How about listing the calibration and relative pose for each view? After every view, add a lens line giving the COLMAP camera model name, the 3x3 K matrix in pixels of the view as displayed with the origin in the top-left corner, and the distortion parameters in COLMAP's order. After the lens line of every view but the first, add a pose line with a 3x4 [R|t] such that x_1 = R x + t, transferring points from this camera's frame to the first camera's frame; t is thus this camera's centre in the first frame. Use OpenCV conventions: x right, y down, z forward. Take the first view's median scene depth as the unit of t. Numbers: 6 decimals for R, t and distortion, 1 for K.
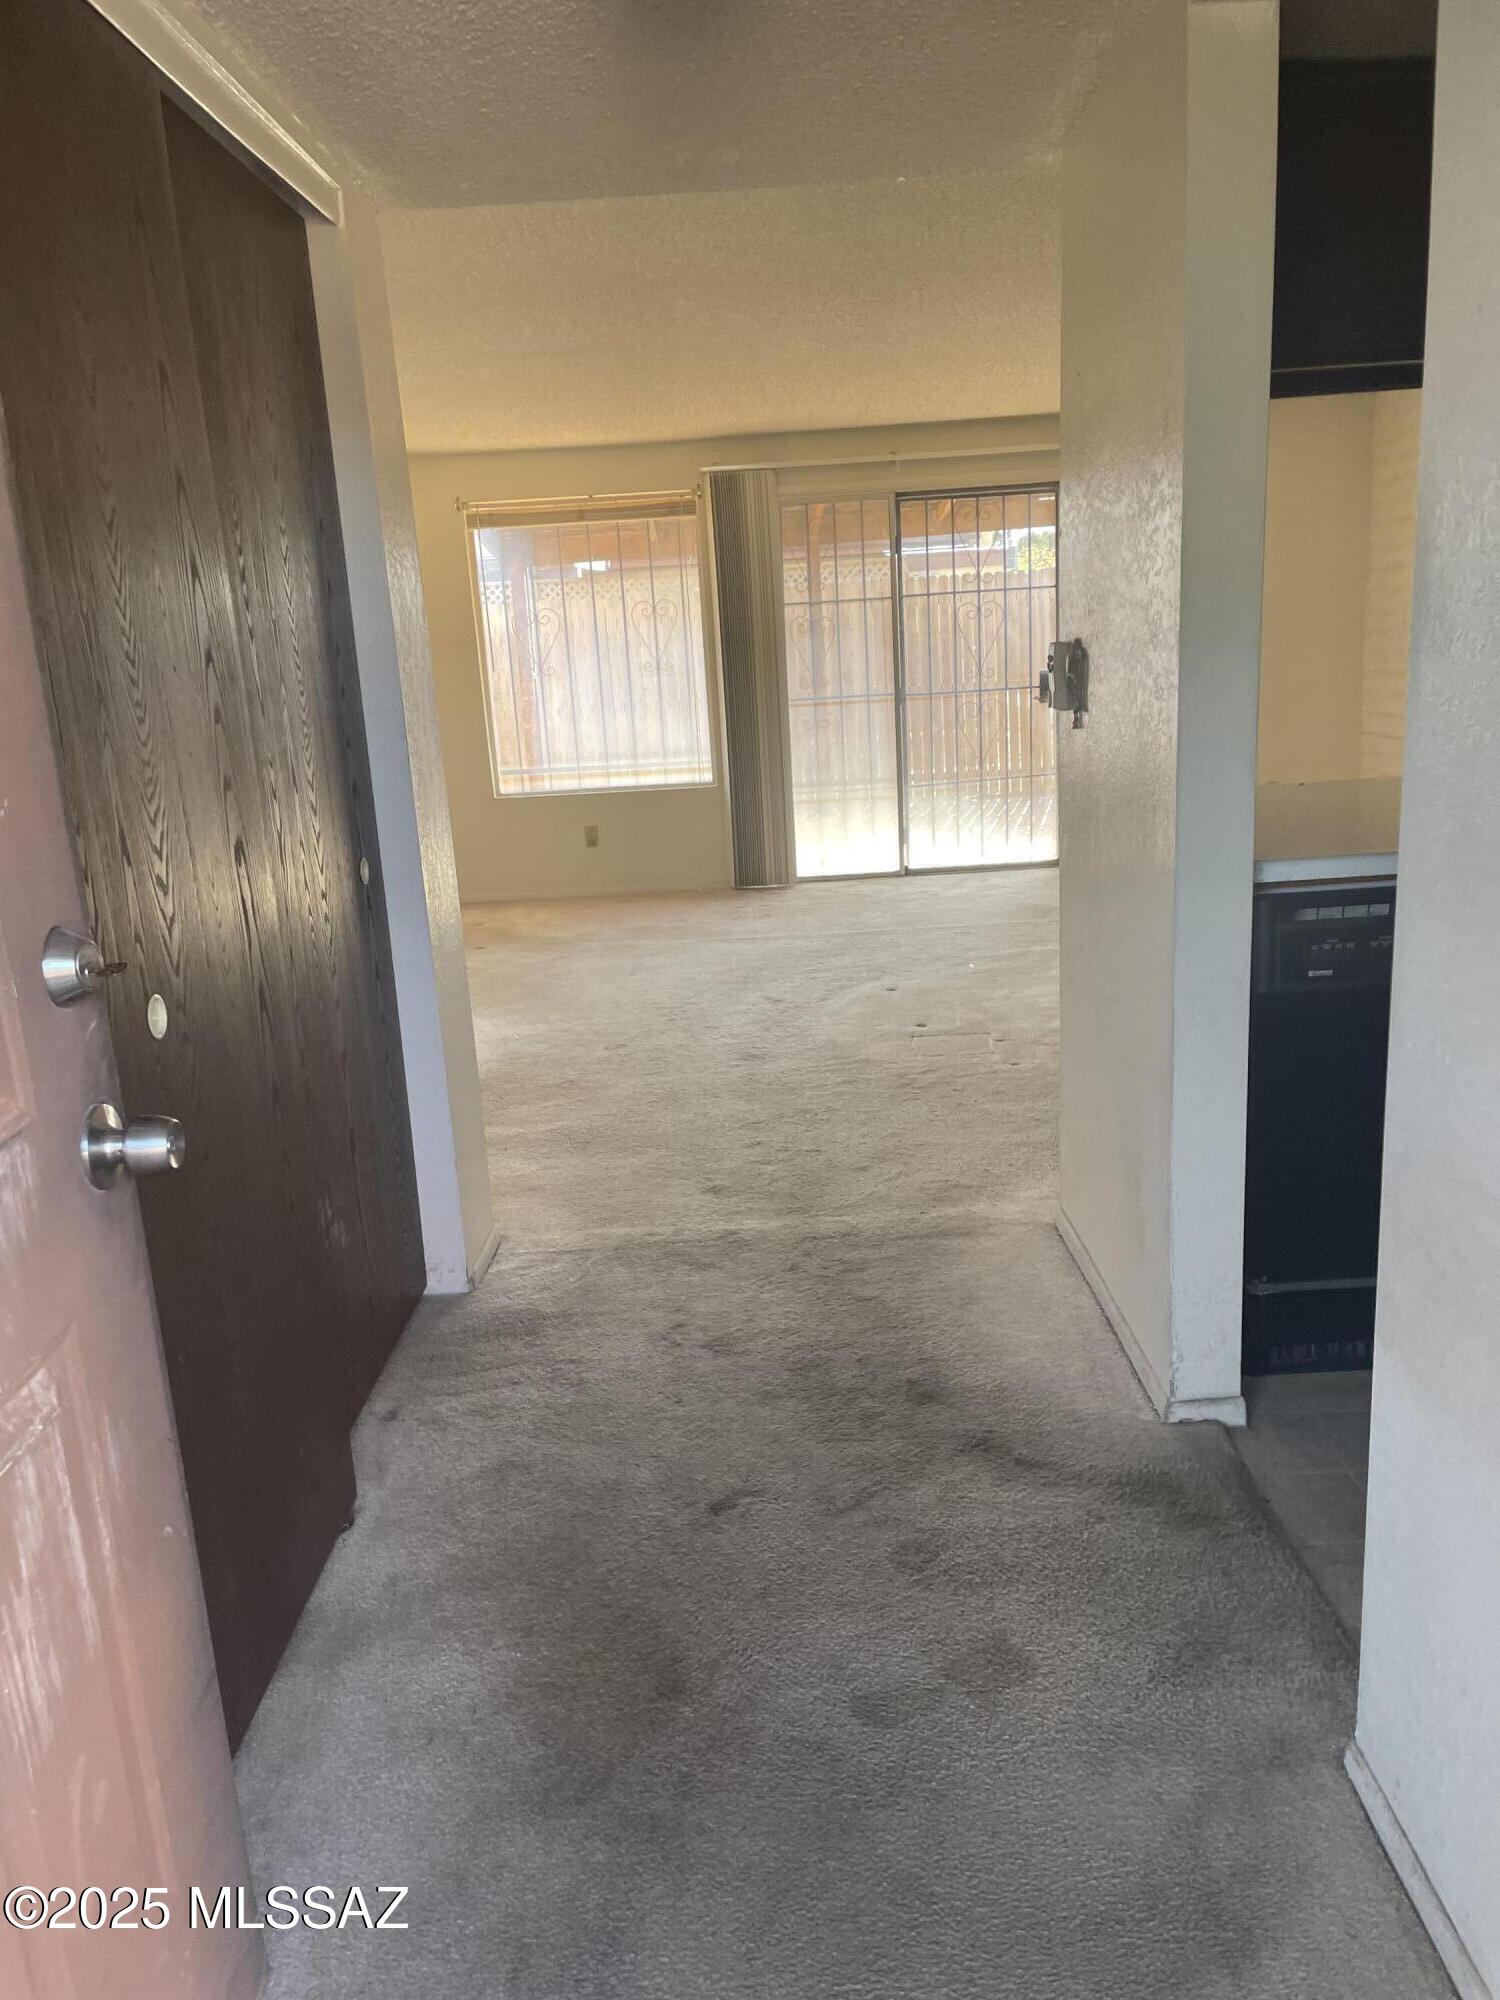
lens RADIAL K [[1471.2, 0, 737.1], [0, 1471.2, 1004.5], [0, 0, 1]] dist [0.080670, -0.096526]
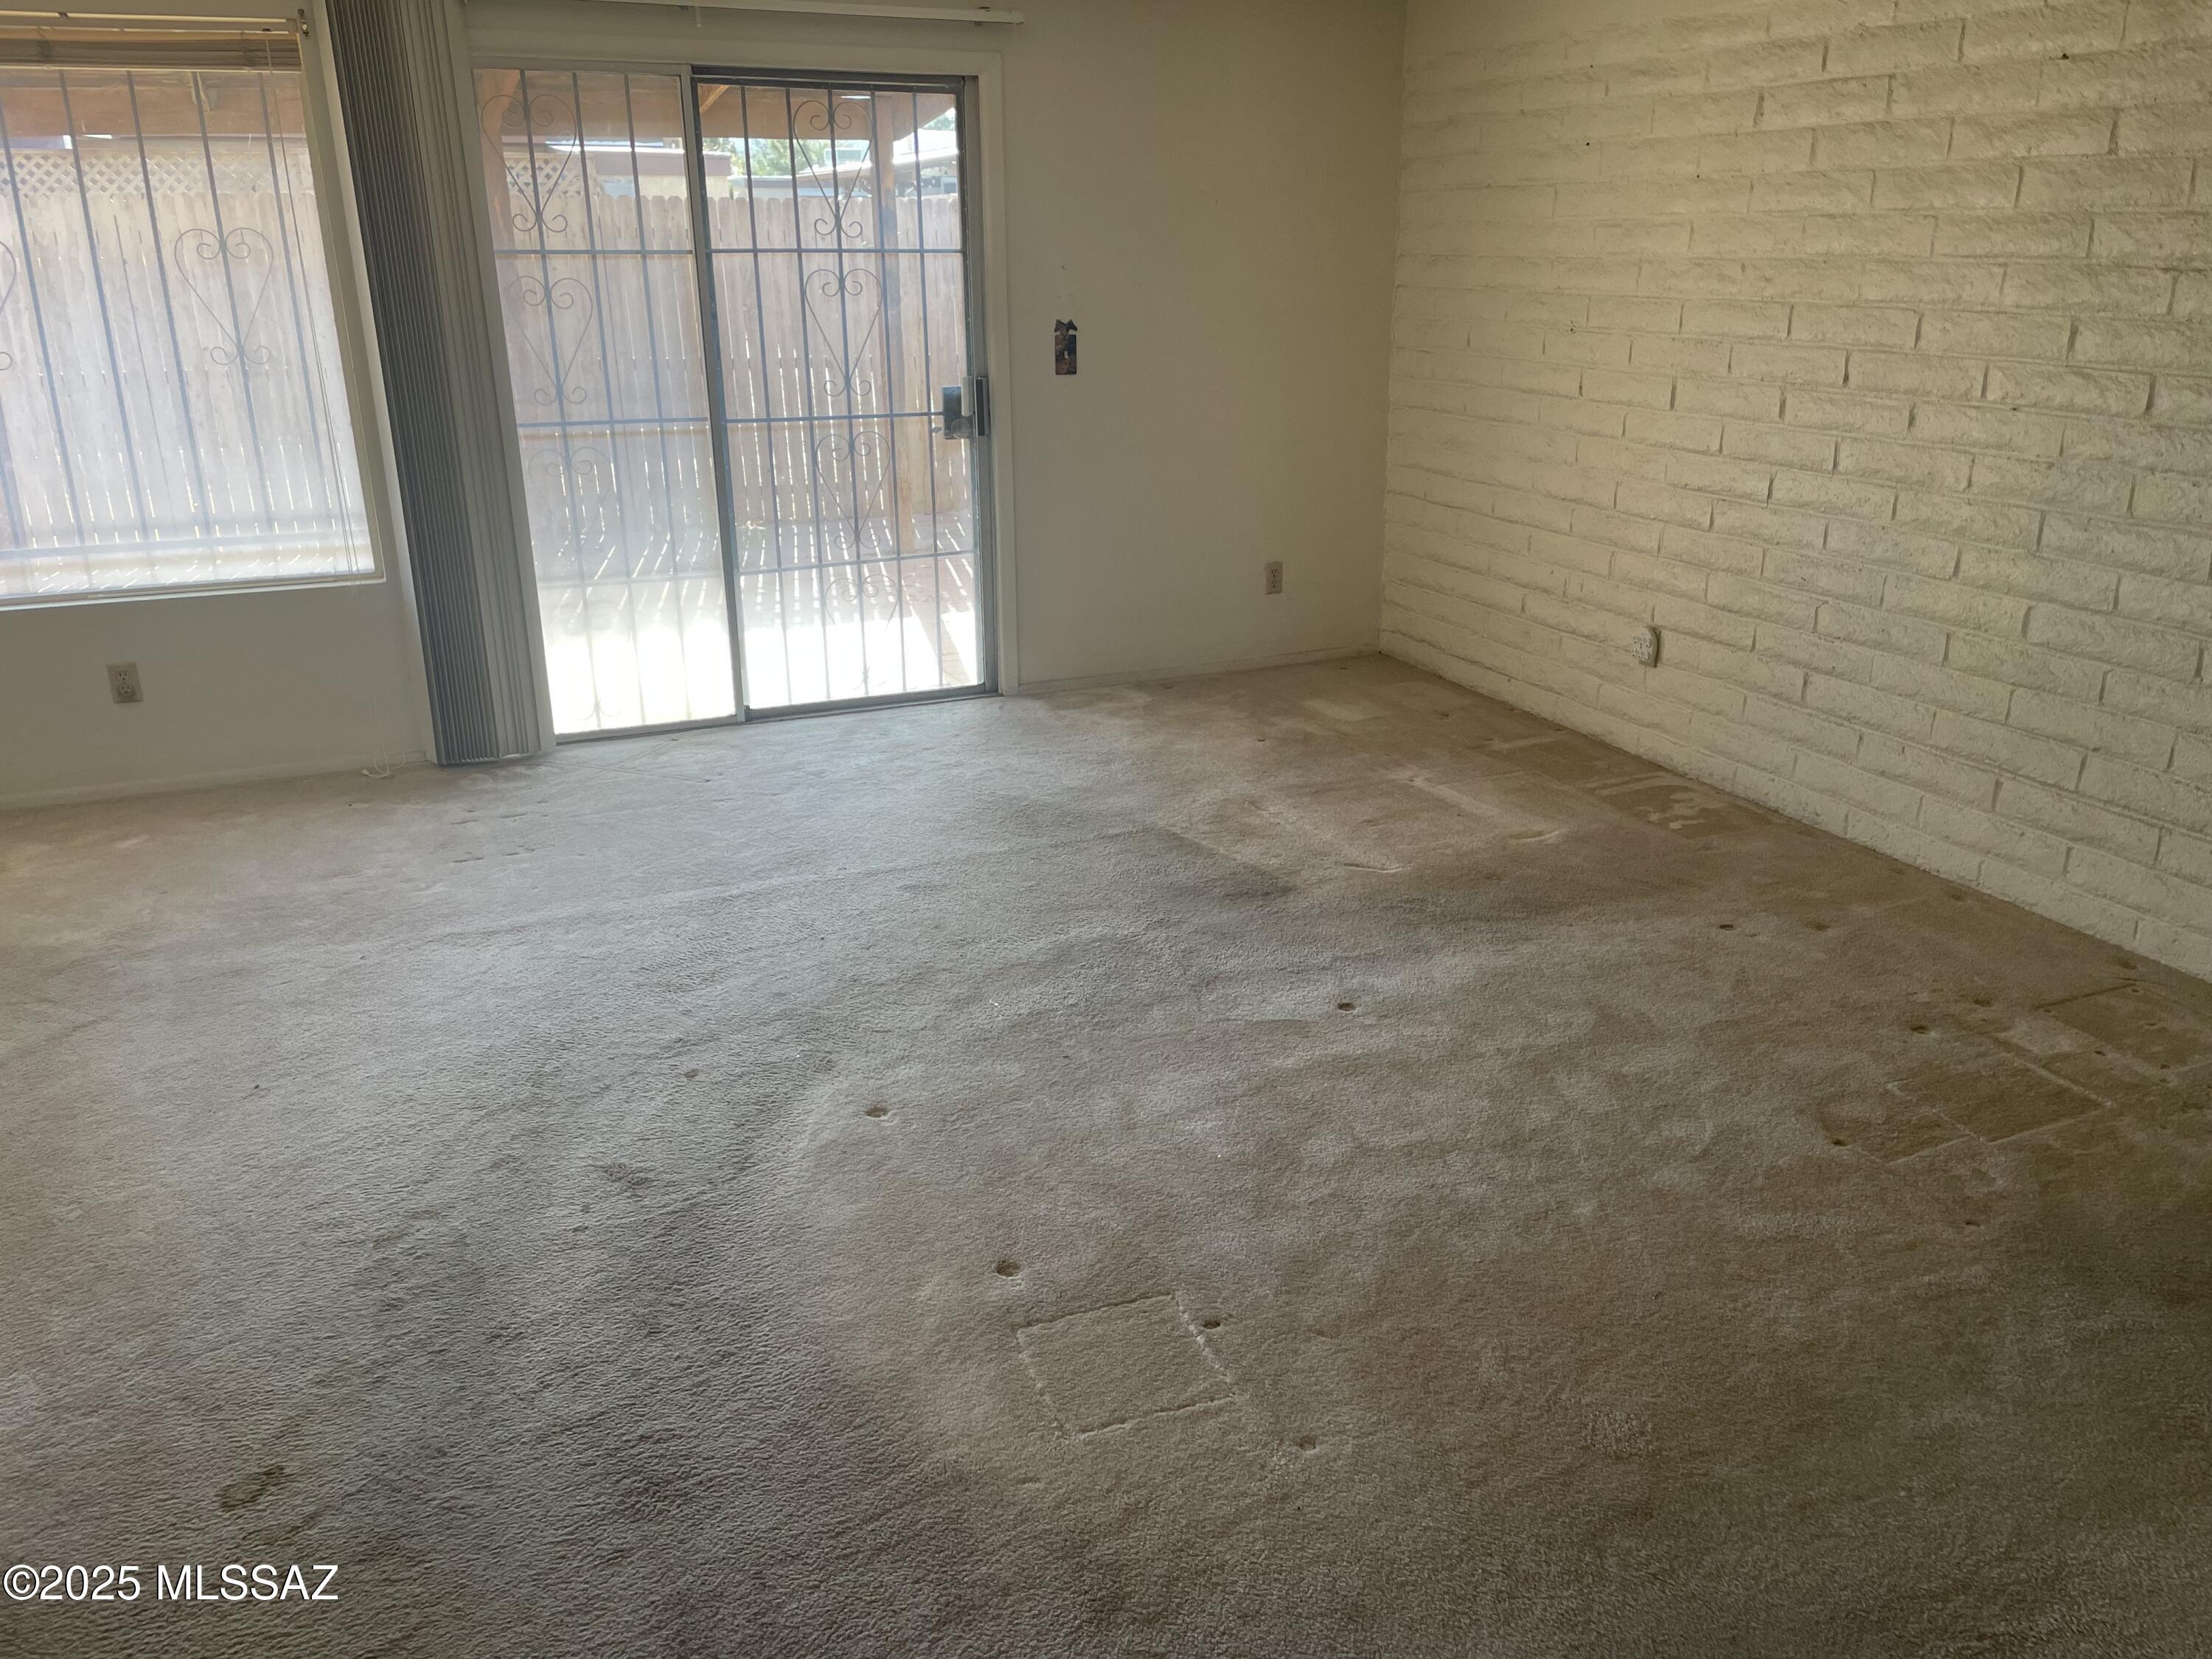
lens RADIAL K [[1627.1, 0, 1121.0], [0, 1627.1, 786.0], [0, 0, 1]] dist [0.080670, -0.096526]
pose [[0.906686, -0.083075, 0.413545, -0.025965], [0.053656, 0.995164, 0.082275, -0.110504], [-0.418380, -0.052408, 0.906759, 0.334751]]
